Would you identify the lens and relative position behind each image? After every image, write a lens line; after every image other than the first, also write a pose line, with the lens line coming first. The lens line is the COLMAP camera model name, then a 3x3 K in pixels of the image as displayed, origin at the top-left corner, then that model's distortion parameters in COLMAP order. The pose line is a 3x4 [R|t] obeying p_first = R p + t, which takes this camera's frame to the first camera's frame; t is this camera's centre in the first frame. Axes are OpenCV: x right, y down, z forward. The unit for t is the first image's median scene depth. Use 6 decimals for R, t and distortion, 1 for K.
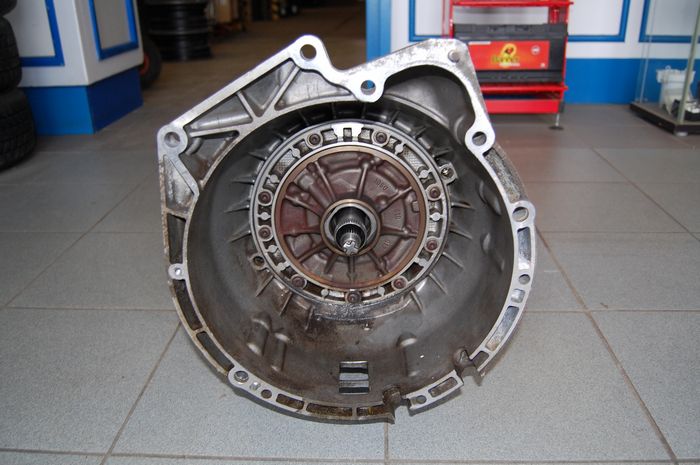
lens RADIAL K [[618.6, 0, 351.5], [0, 618.6, 231.3], [0, 0, 1]] dist [-0.109049, 0.028435]
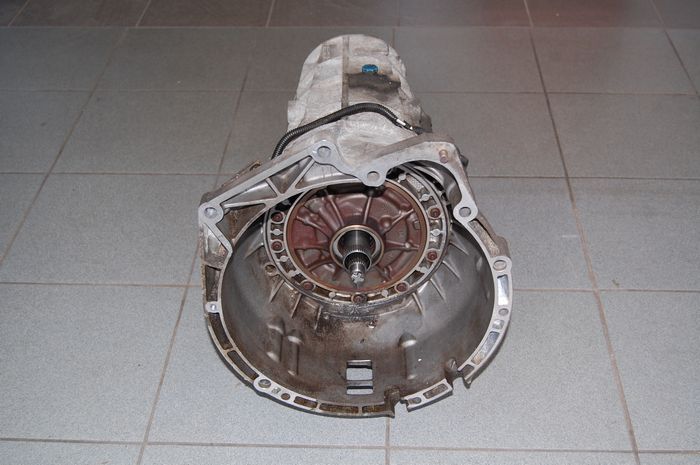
lens RADIAL K [[1044.5, 0, 349.4], [0, 1044.5, 232.8], [0, 0, 1]] dist [-0.120119, 0.000000]
pose [[0.999998, 0.000396, 0.001893, -0.018991], [-0.000847, 0.969707, 0.244269, -0.499966], [-0.001739, -0.244270, 0.969706, -0.817326]]
